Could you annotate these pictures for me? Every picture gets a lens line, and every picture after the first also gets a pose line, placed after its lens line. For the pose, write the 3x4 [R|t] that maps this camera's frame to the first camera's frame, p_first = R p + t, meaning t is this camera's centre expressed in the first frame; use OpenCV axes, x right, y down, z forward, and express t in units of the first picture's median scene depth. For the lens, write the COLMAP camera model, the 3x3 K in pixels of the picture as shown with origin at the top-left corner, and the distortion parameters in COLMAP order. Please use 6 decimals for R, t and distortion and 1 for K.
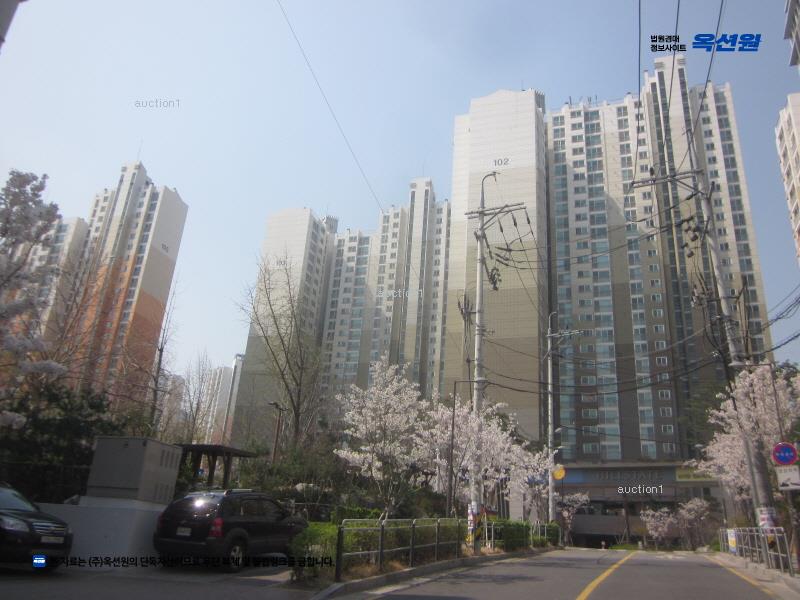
lens RADIAL K [[698.6, 0, 398.4], [0, 698.6, 305.5], [0, 0, 1]] dist [-0.038498, 0.003362]
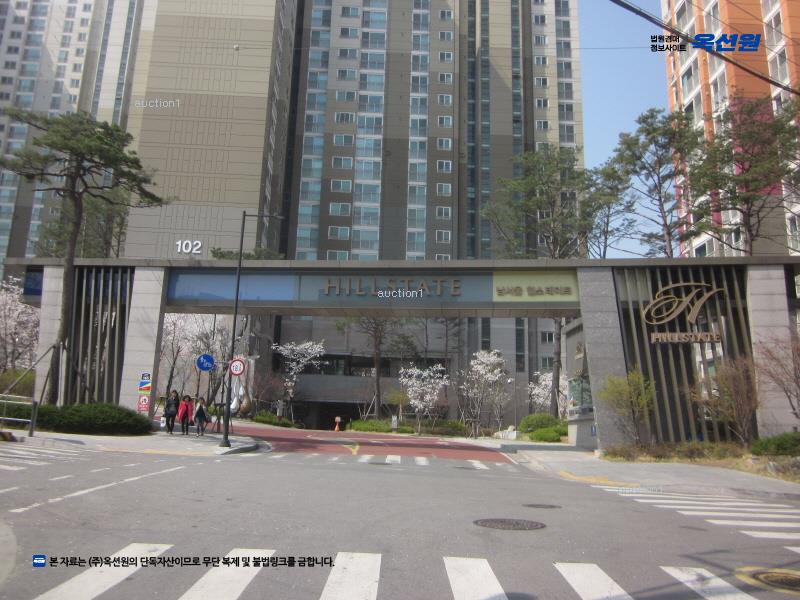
lens RADIAL K [[636.9, 0, 399.2], [0, 636.9, 298.6], [0, 0, 1]] dist [-0.061527, -0.000942]
pose [[0.942506, 0.041677, 0.331581, 0.122313], [-0.097763, 0.983174, 0.154311, 0.114223], [-0.319571, -0.177856, 0.930721, 0.374633]]
